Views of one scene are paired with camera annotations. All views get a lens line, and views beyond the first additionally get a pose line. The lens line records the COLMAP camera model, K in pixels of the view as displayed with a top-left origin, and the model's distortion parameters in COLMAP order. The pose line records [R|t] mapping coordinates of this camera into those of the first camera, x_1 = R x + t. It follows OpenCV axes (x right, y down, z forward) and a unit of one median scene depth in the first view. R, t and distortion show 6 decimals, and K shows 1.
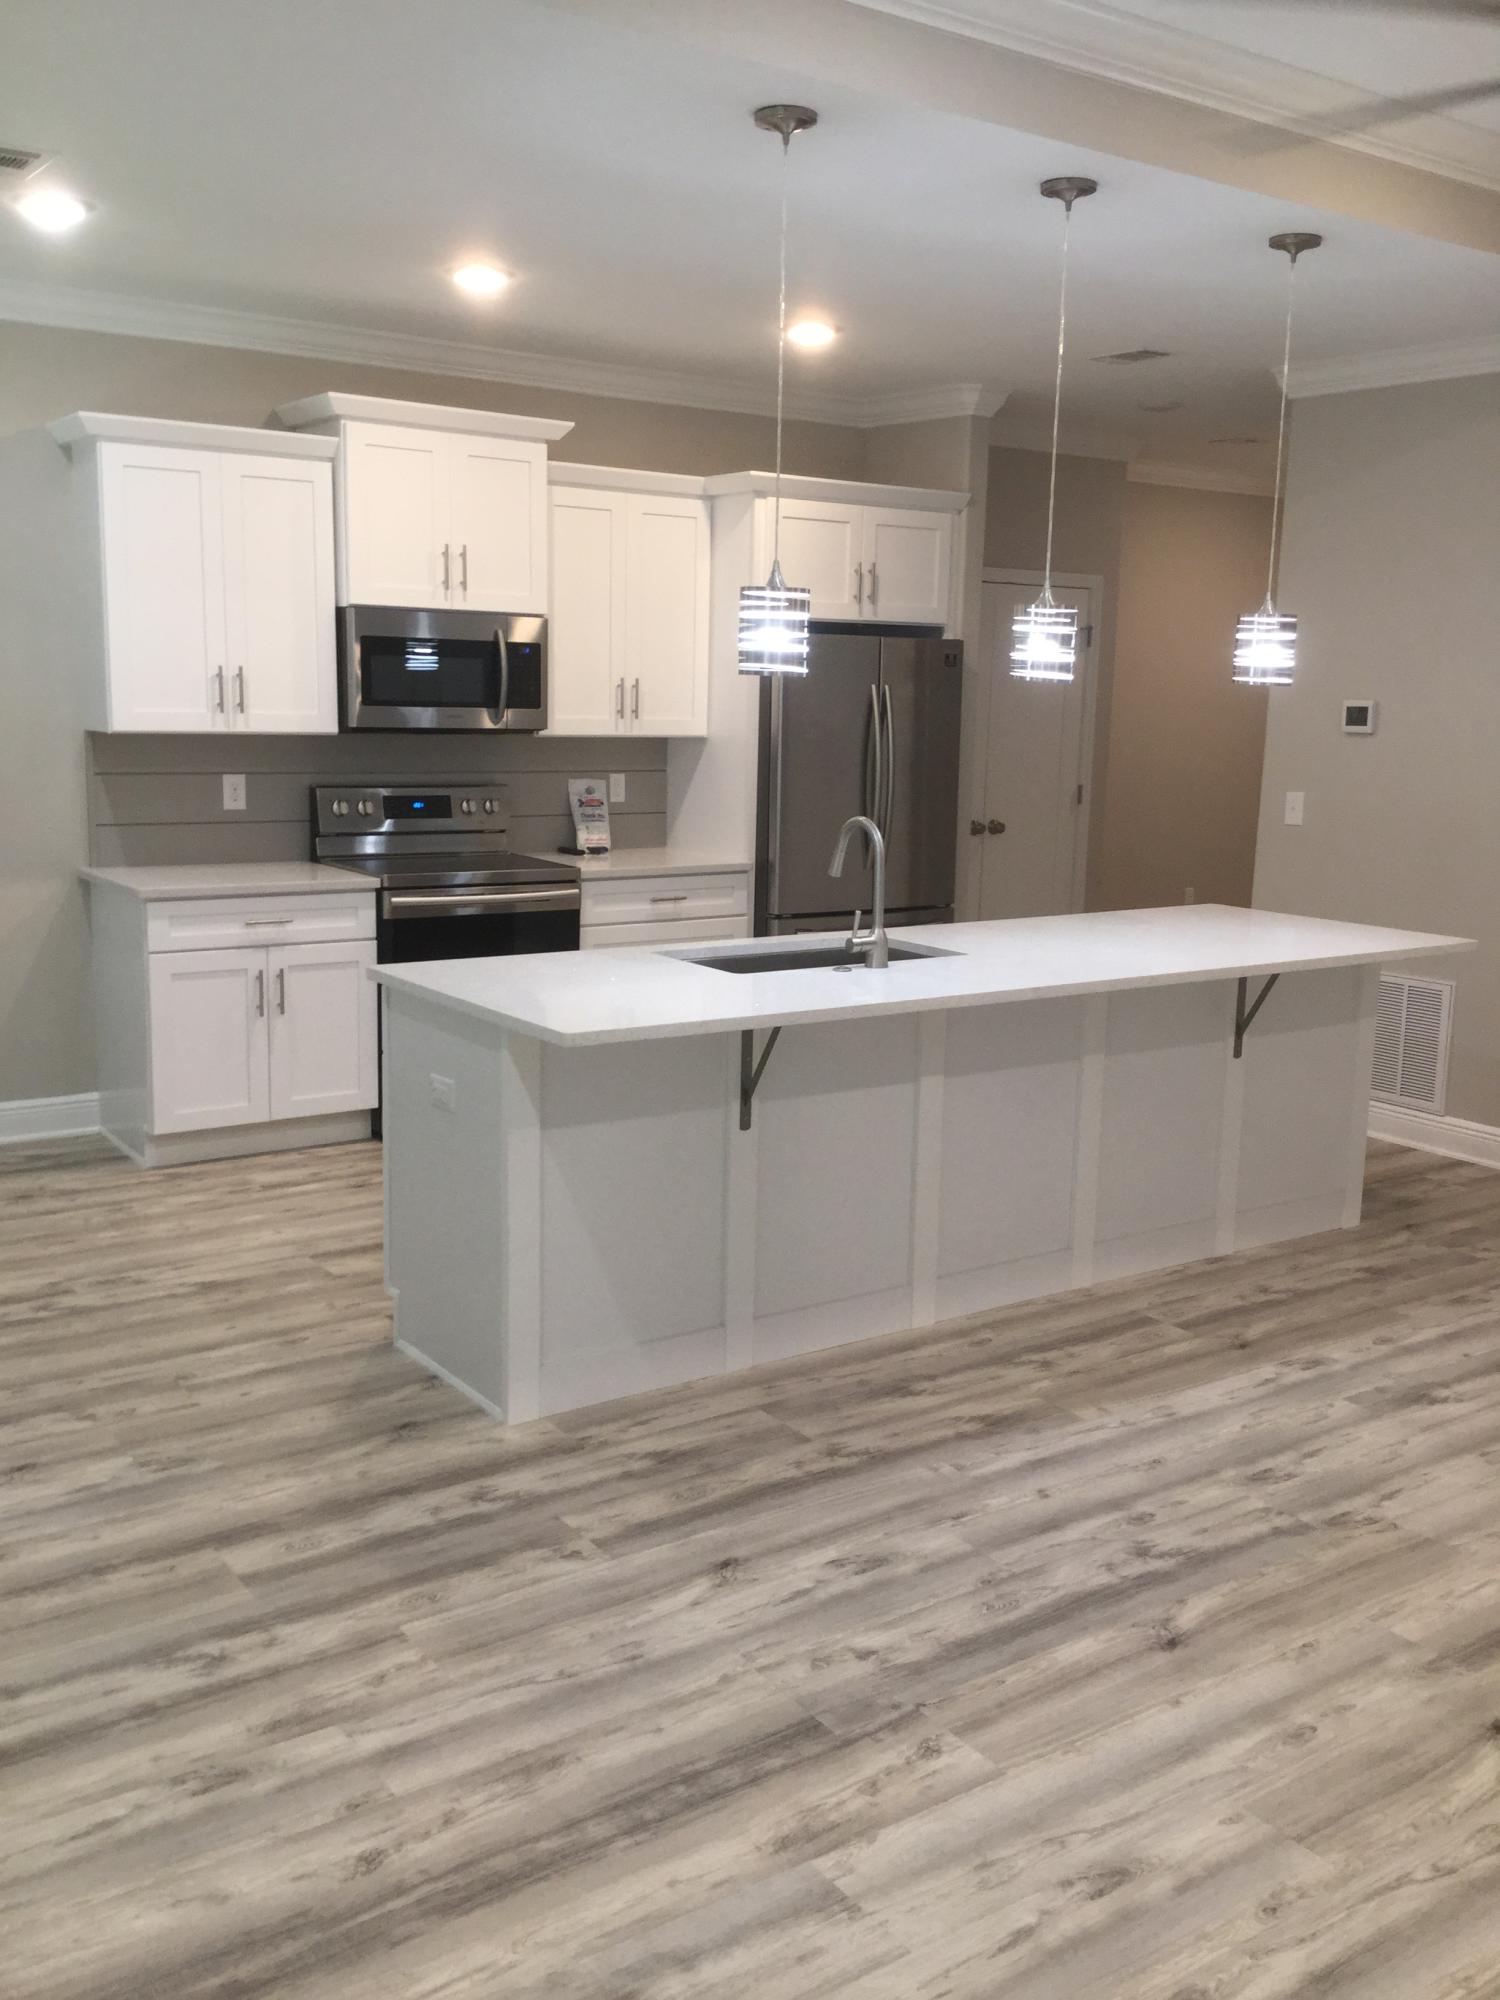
lens RADIAL K [[1812.5, 0, 755.4], [0, 1812.5, 1001.4], [0, 0, 1]] dist [0.139805, -0.298709]
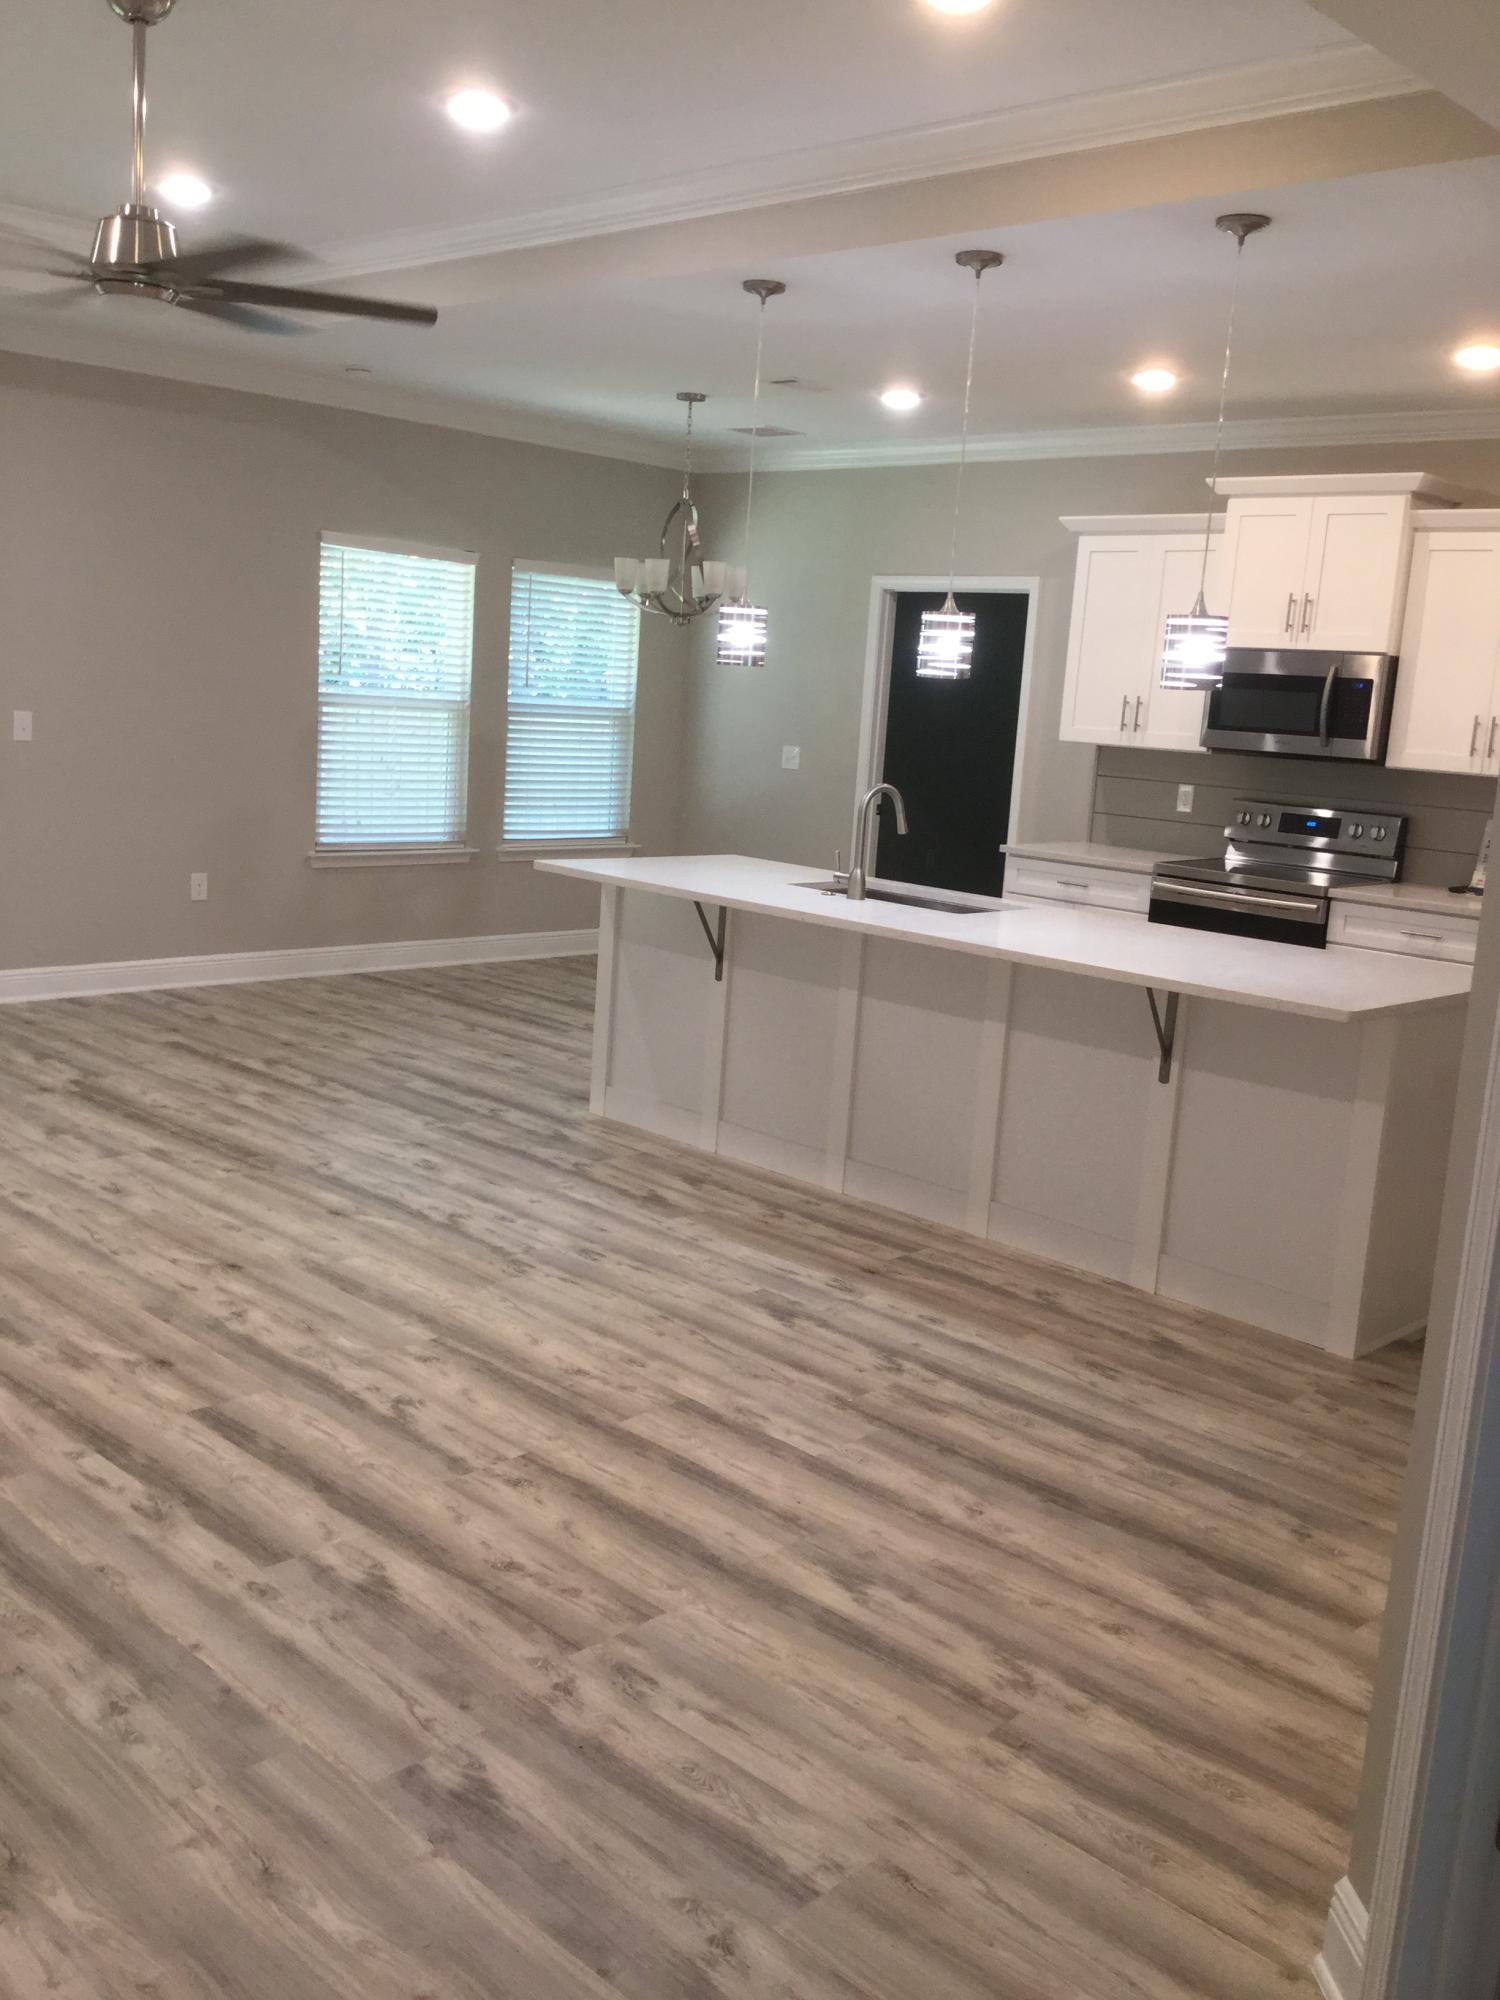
lens RADIAL K [[1814.5, 0, 758.6], [0, 1814.5, 1002.4], [0, 0, 1]] dist [0.102929, -0.000907]
pose [[0.189103, 0.163808, -0.968198, 1.420130], [-0.228675, 0.966225, 0.118811, -0.093632], [0.954960, 0.198936, 0.220175, 0.724399]]
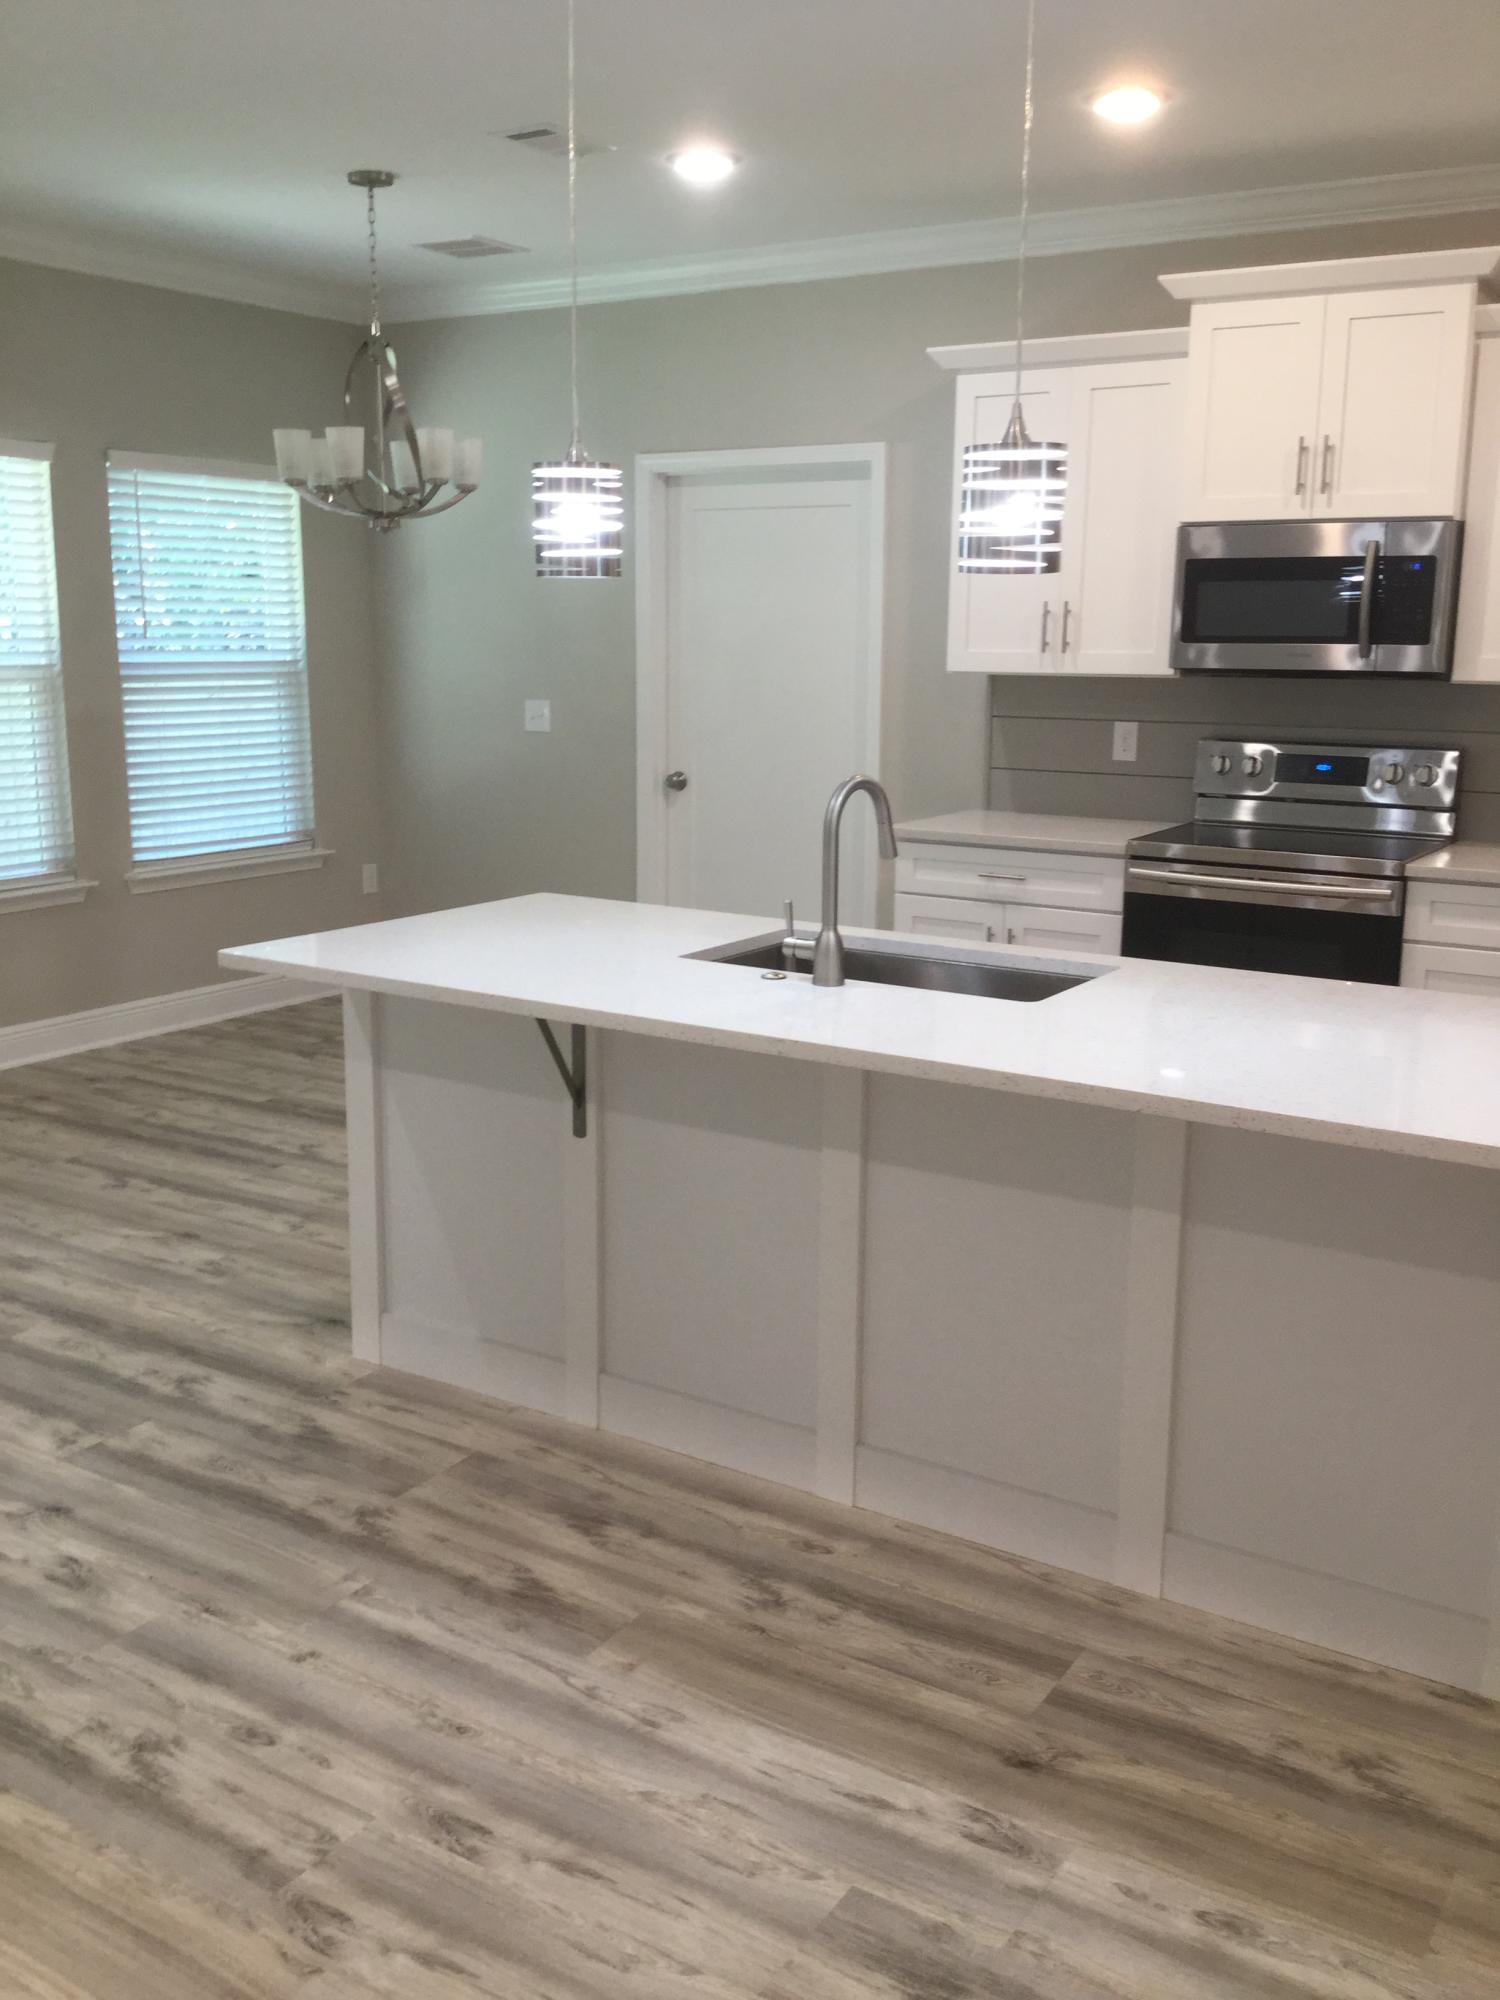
lens RADIAL K [[1812.5, 0, 755.4], [0, 1812.5, 1001.4], [0, 0, 1]] dist [0.139805, -0.298709]
pose [[0.382243, 0.171044, -0.908094, 0.771436], [-0.158976, 0.980240, 0.117715, -0.101080], [0.910284, 0.099369, 0.401881, 0.744193]]
